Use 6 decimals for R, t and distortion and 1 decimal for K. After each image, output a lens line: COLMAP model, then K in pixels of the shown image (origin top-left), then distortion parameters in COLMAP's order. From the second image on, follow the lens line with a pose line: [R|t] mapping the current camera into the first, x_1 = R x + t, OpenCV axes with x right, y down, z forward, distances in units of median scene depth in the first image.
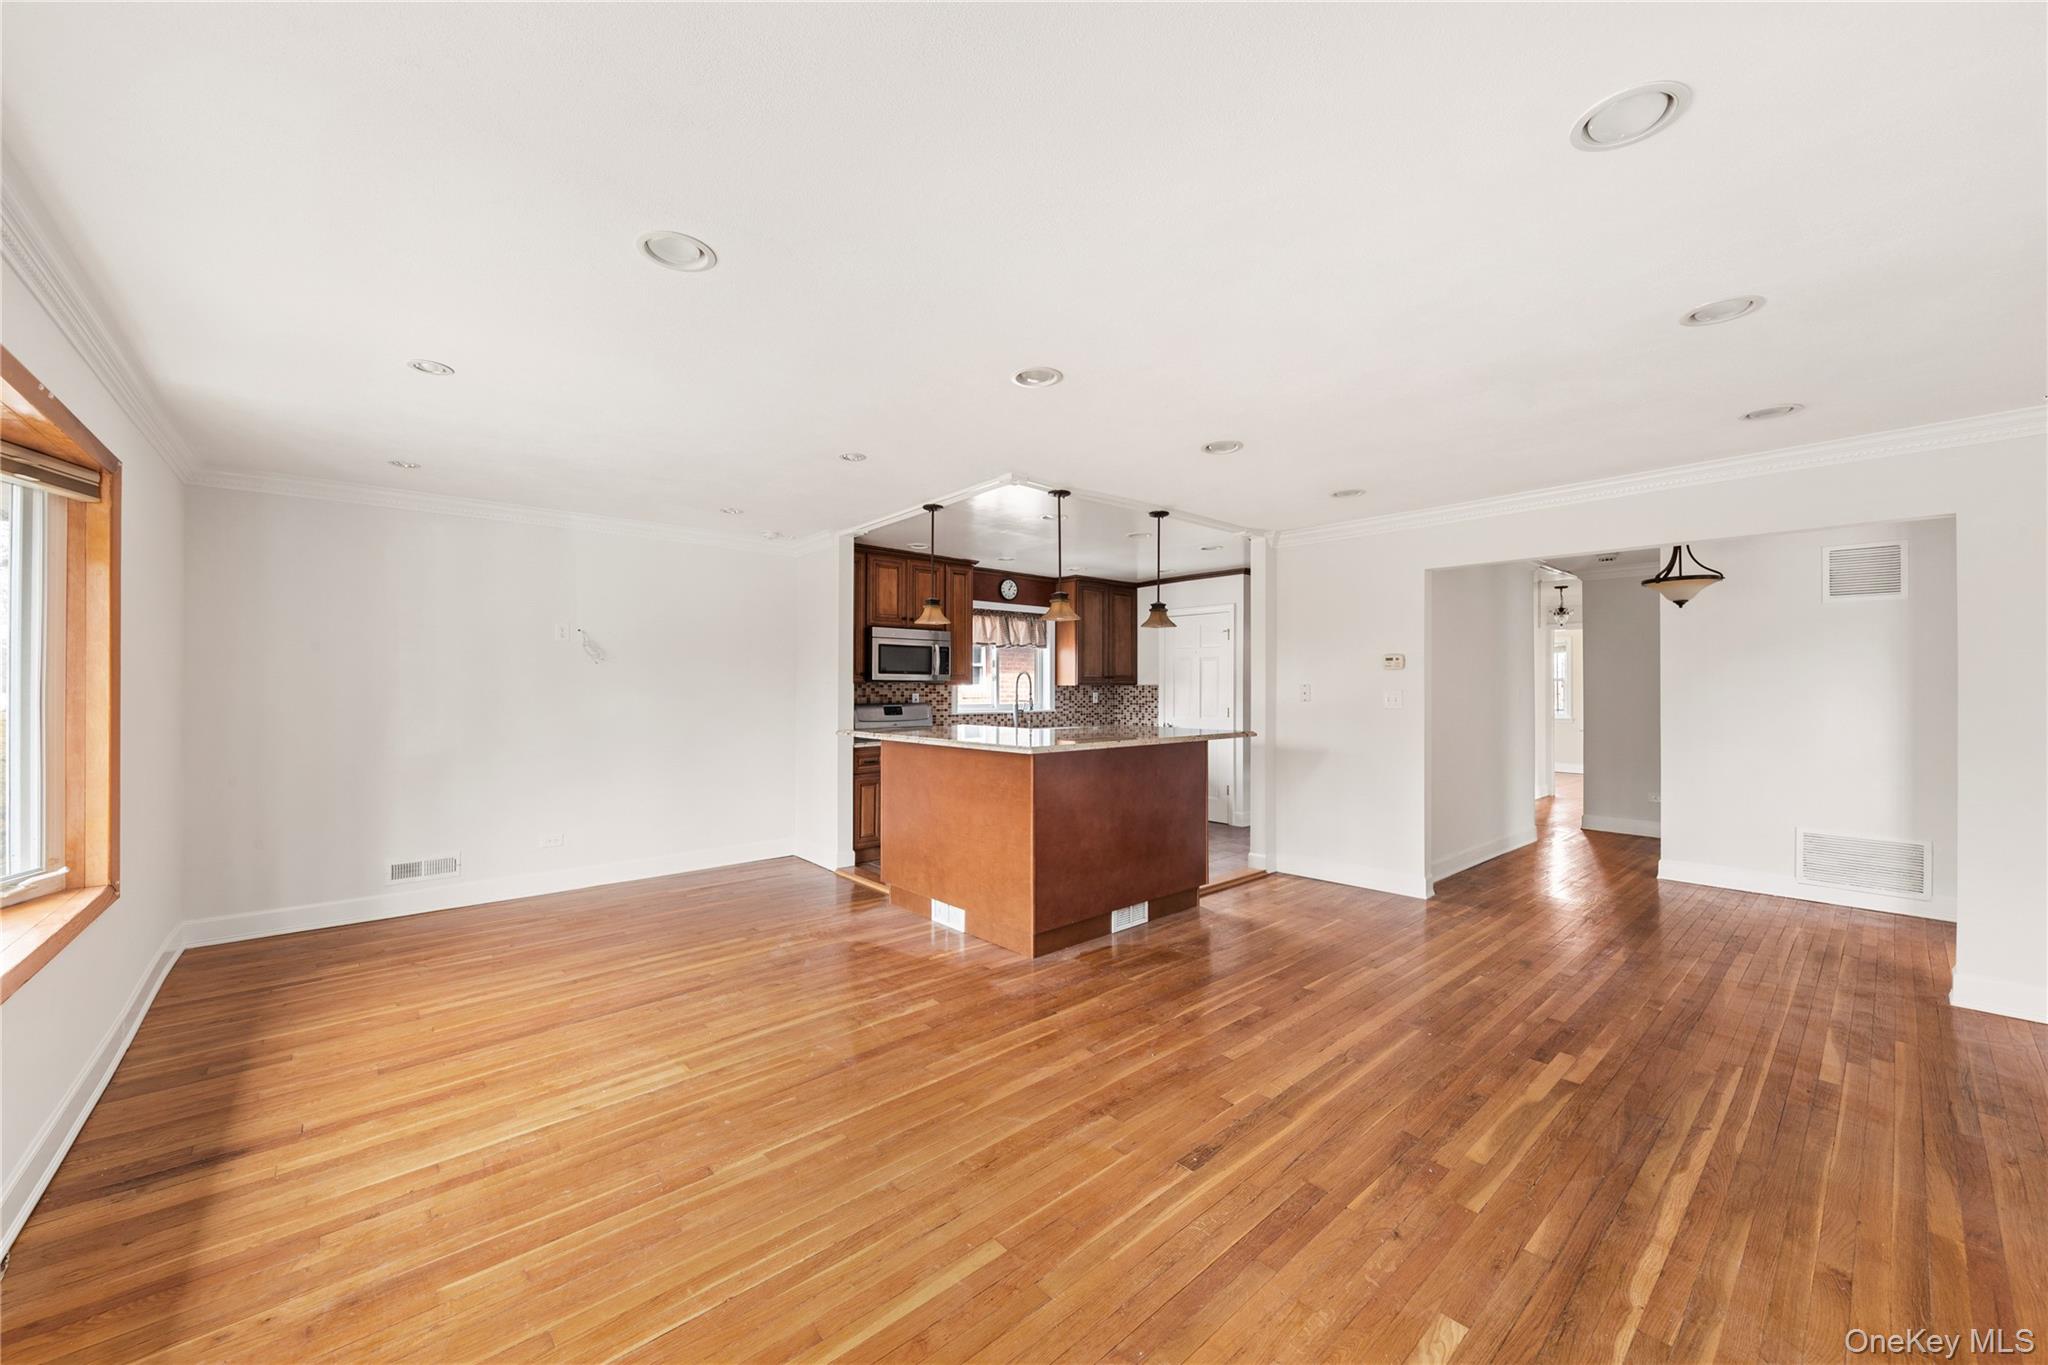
lens RADIAL K [[779.5, 0, 1024.0], [0, 779.5, 682.5], [0, 0, 1]] dist [-0.001212, -0.000052]
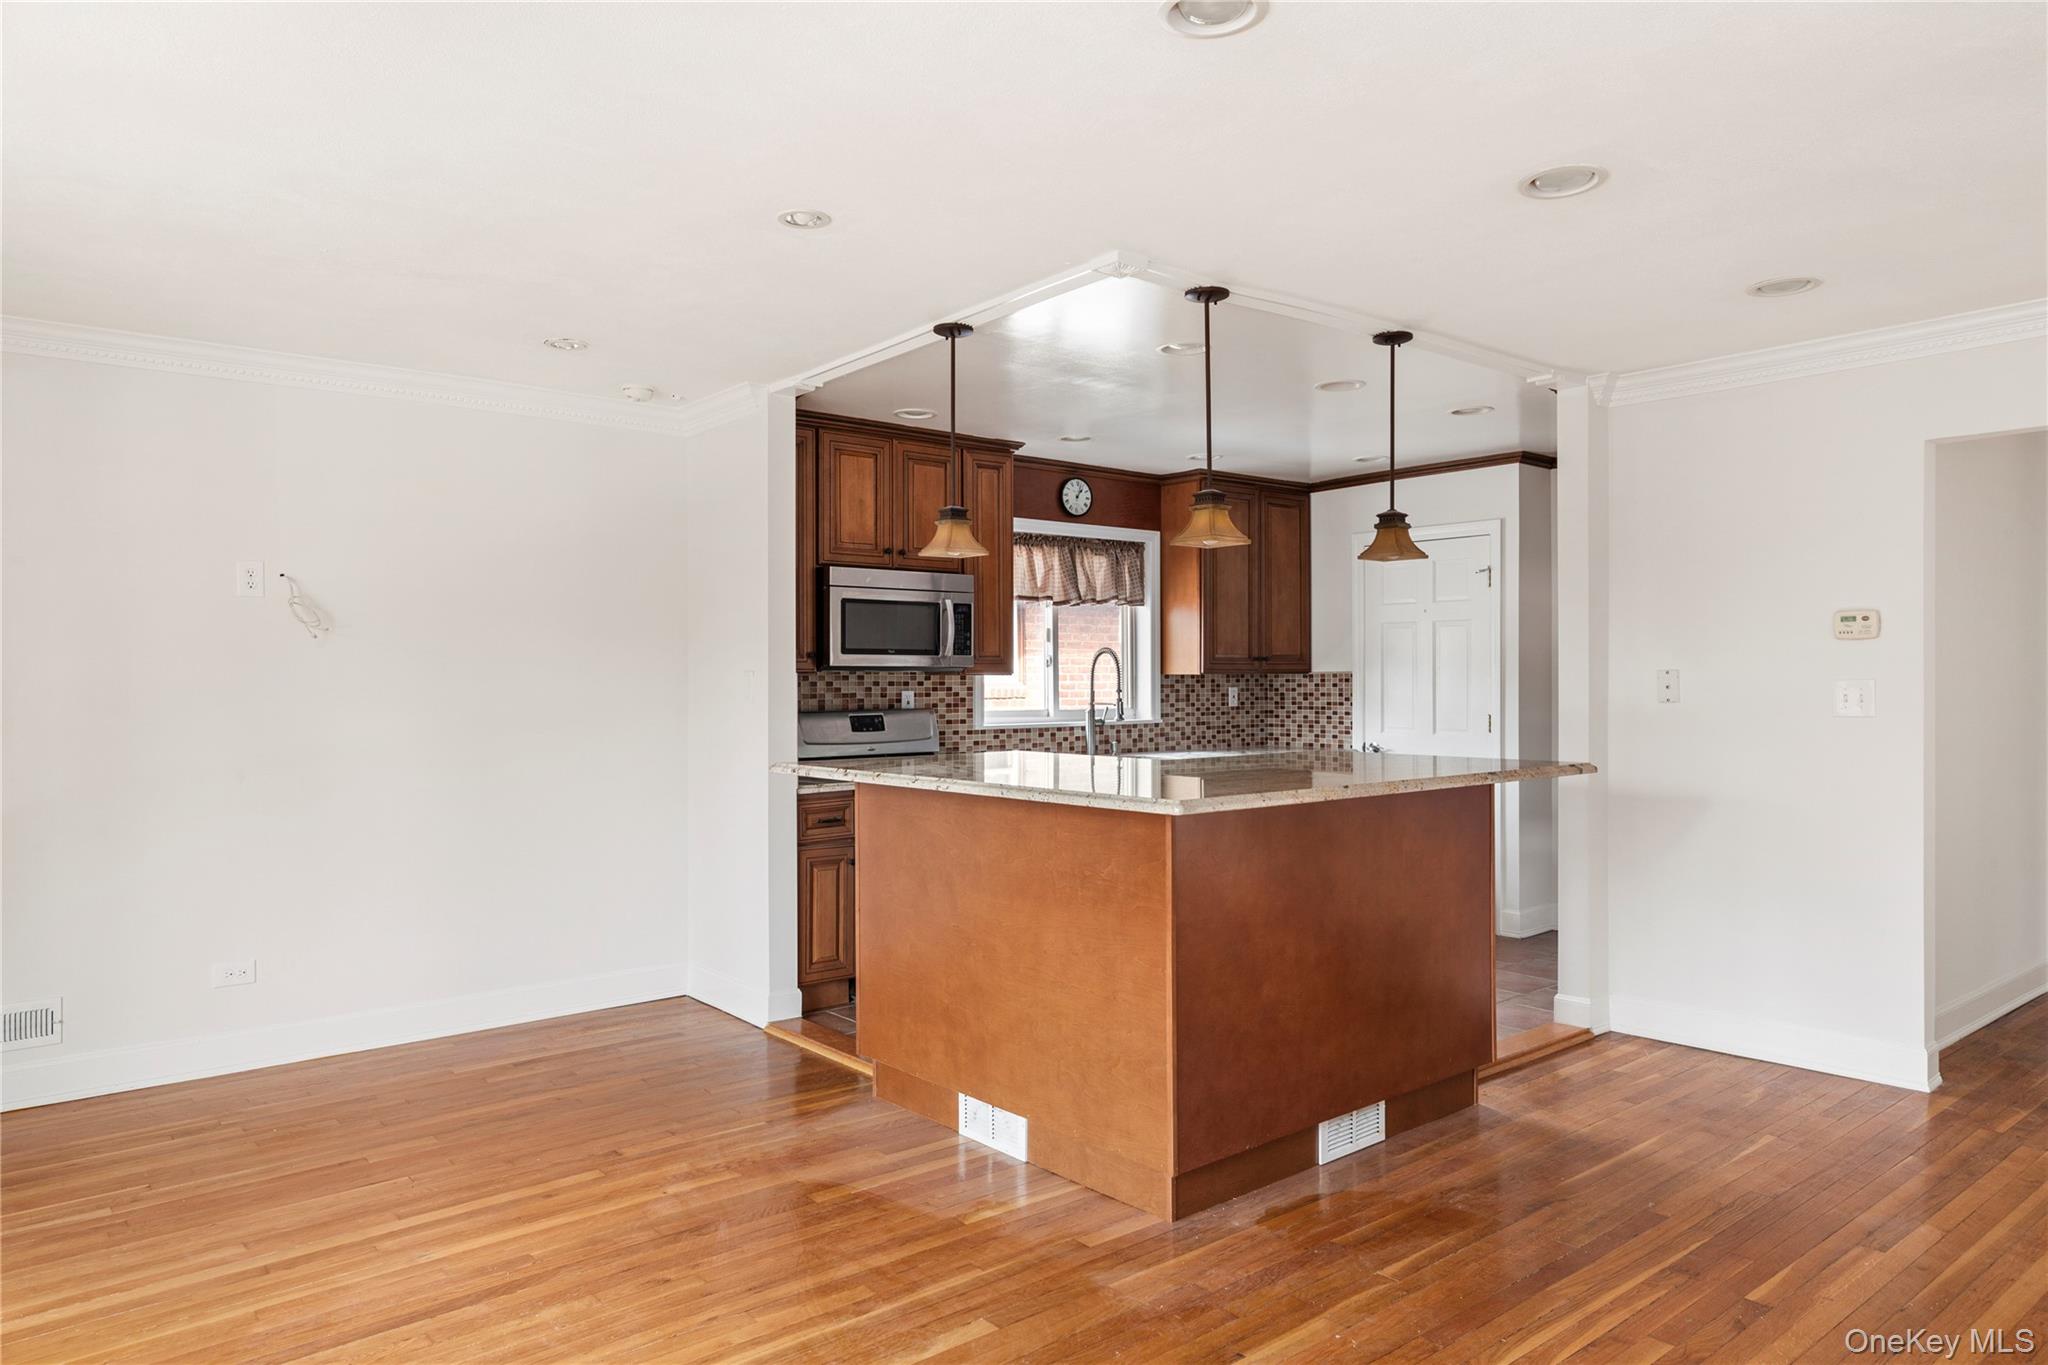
lens RADIAL K [[1341.4, 0, 1024.0], [0, 1341.4, 682.5], [0, 0, 1]] dist [0.002150, -0.001927]
pose [[0.999508, -0.005638, -0.030848, -0.043564], [0.005922, 0.999941, 0.009099, 0.000292], [0.030795, -0.009278, 0.999483, 0.113709]]
